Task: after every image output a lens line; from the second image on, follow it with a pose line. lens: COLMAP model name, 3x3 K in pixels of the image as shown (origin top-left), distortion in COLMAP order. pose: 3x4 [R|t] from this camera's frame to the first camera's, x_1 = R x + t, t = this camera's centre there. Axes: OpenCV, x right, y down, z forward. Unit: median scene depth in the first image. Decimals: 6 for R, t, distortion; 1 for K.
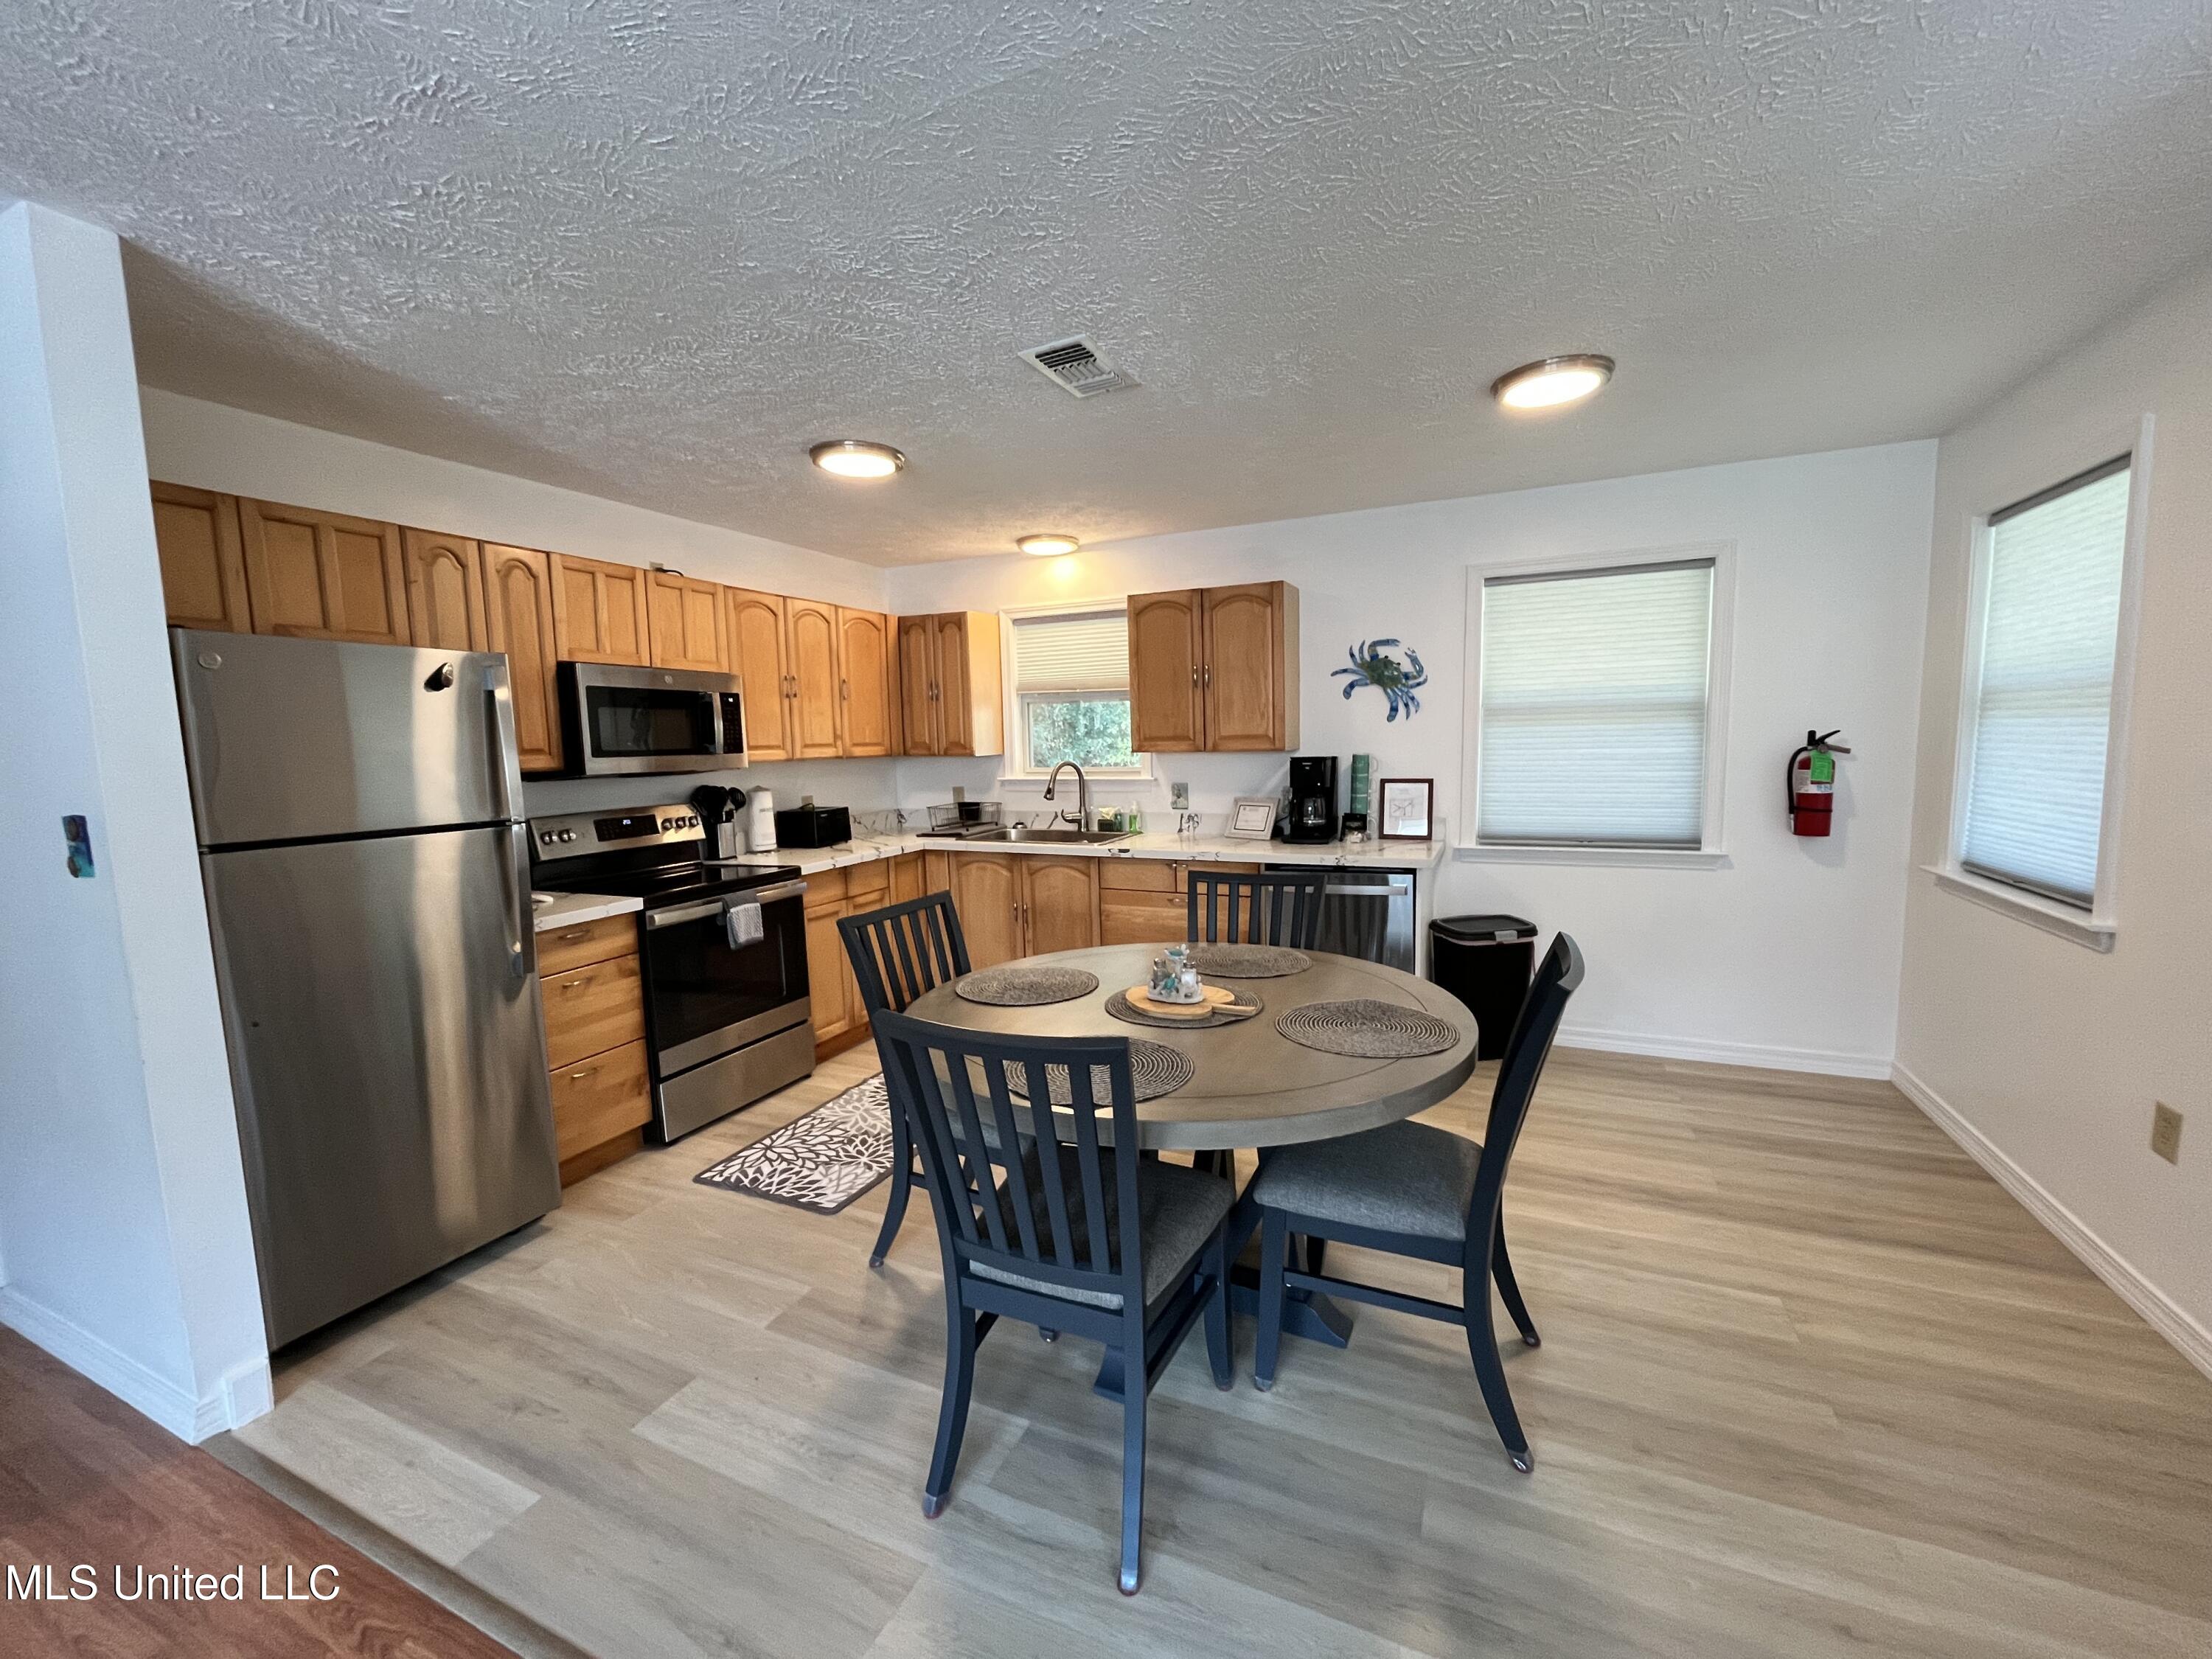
lens RADIAL K [[893.2, 0, 1102.4], [0, 893.2, 832.7], [0, 0, 1]] dist [-0.002692, -0.000437]
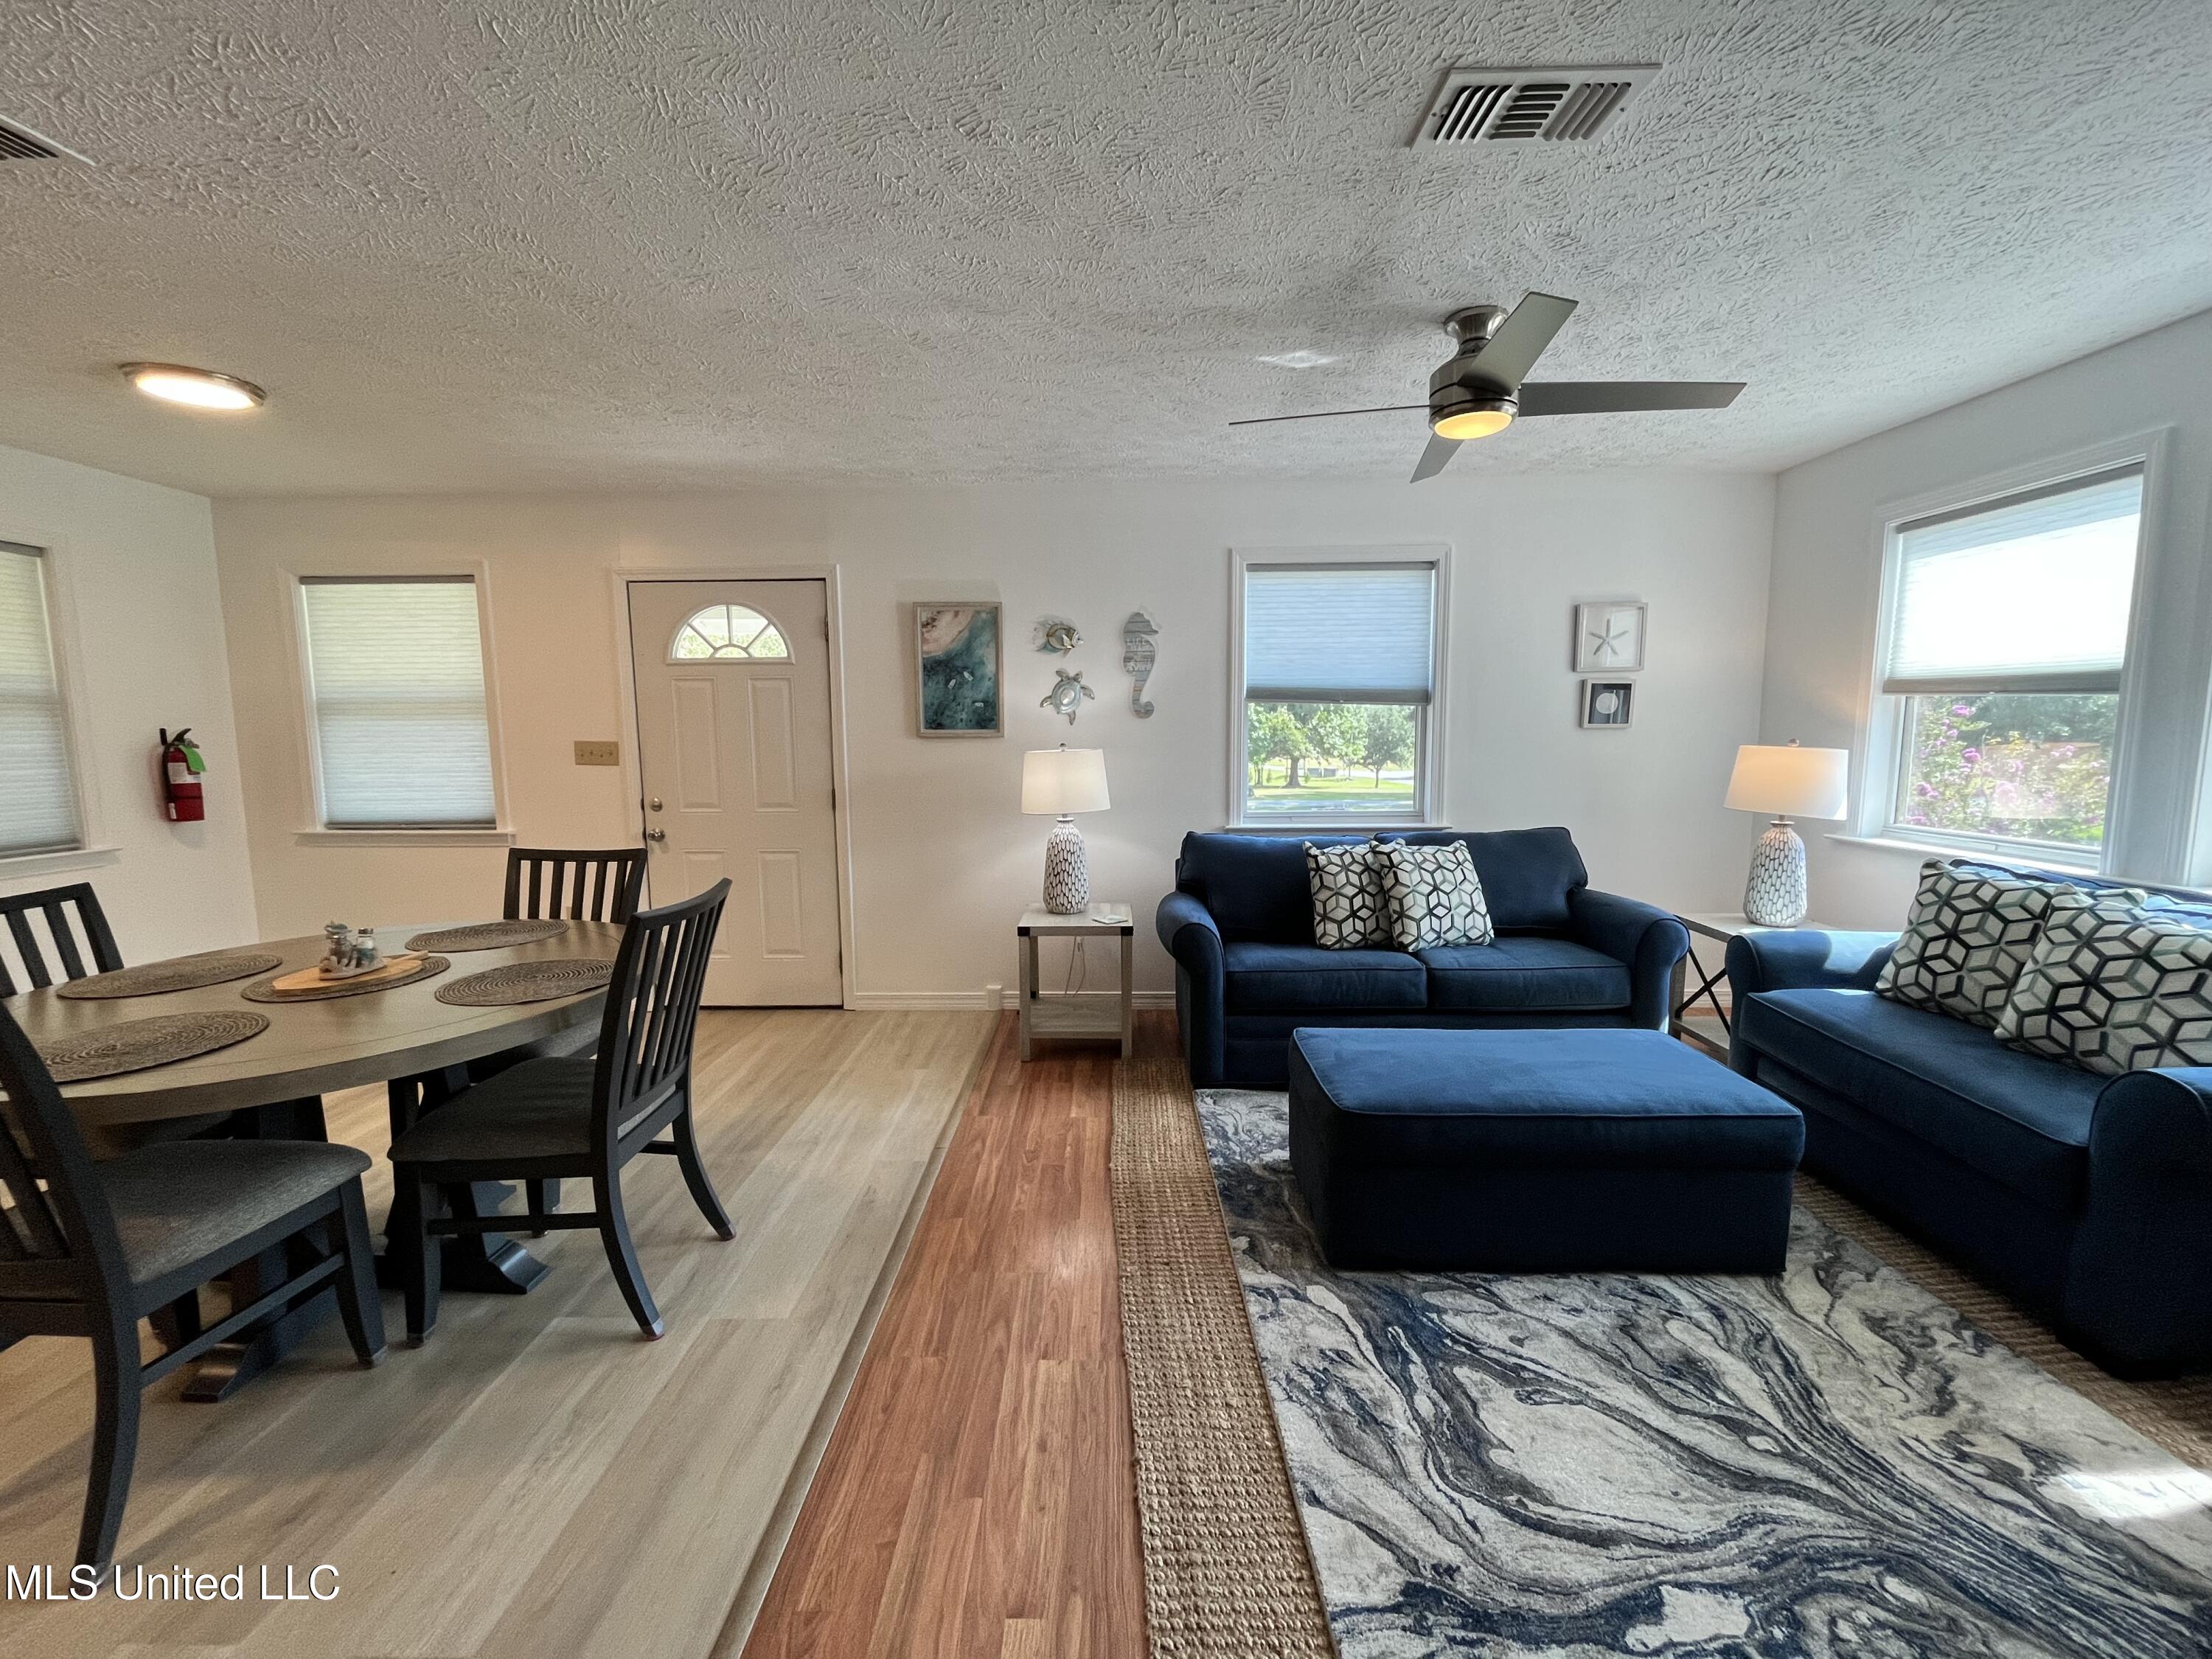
lens RADIAL K [[893.2, 0, 1098.7], [0, 893.2, 833.6], [0, 0, 1]] dist [-0.002692, -0.000437]
pose [[-0.396887, -0.077140, 0.914620, -0.765007], [0.115296, 0.984380, 0.133055, 0.001862], [-0.910597, 0.158260, -0.381793, 0.419858]]
